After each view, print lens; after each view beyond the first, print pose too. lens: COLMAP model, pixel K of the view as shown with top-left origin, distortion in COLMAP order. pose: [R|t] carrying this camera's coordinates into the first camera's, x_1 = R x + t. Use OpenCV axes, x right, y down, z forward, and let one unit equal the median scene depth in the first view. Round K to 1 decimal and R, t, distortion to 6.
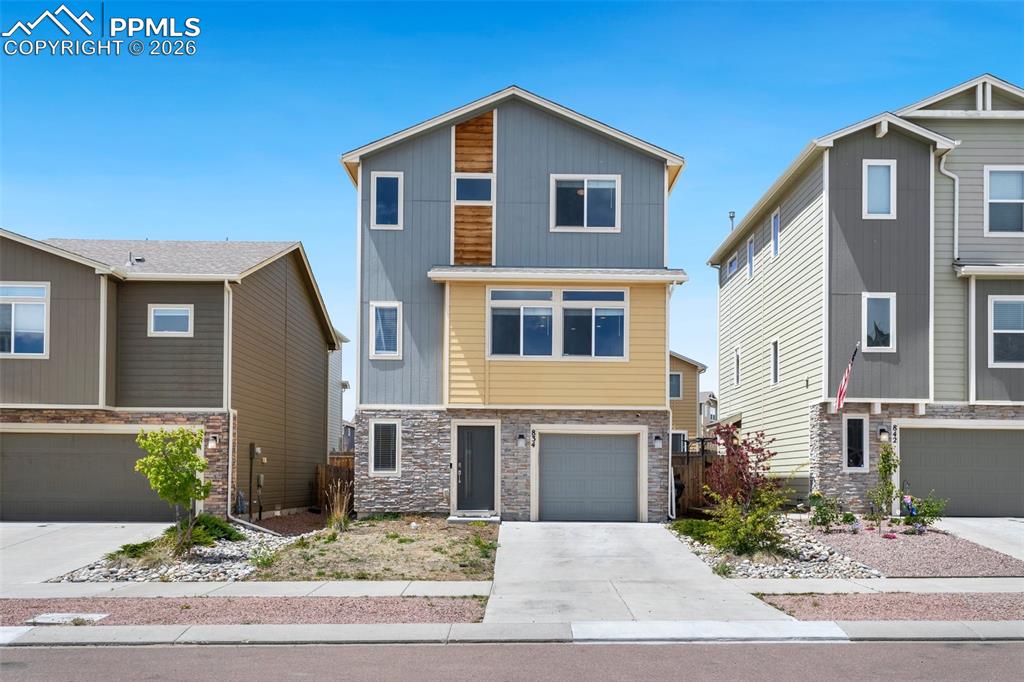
lens RADIAL K [[843.5, 0, 512.1], [0, 843.5, 356.6], [0, 0, 1]] dist [0.011012, 0.002376]
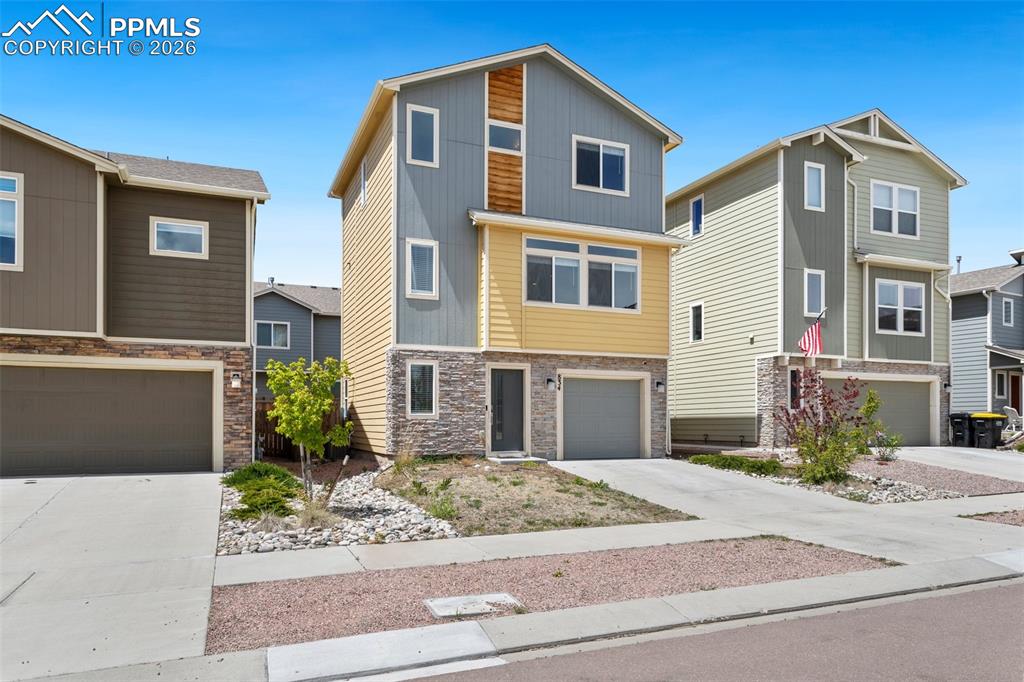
lens RADIAL K [[699.3, 0, 512.0], [0, 699.3, 341.0], [0, 0, 1]] dist [-0.002353, 0.001548]
pose [[0.921835, 0.038185, 0.385697, -0.366437], [-0.047628, 0.998753, 0.014954, 0.035017], [-0.384645, -0.032155, 0.922504, 0.216740]]
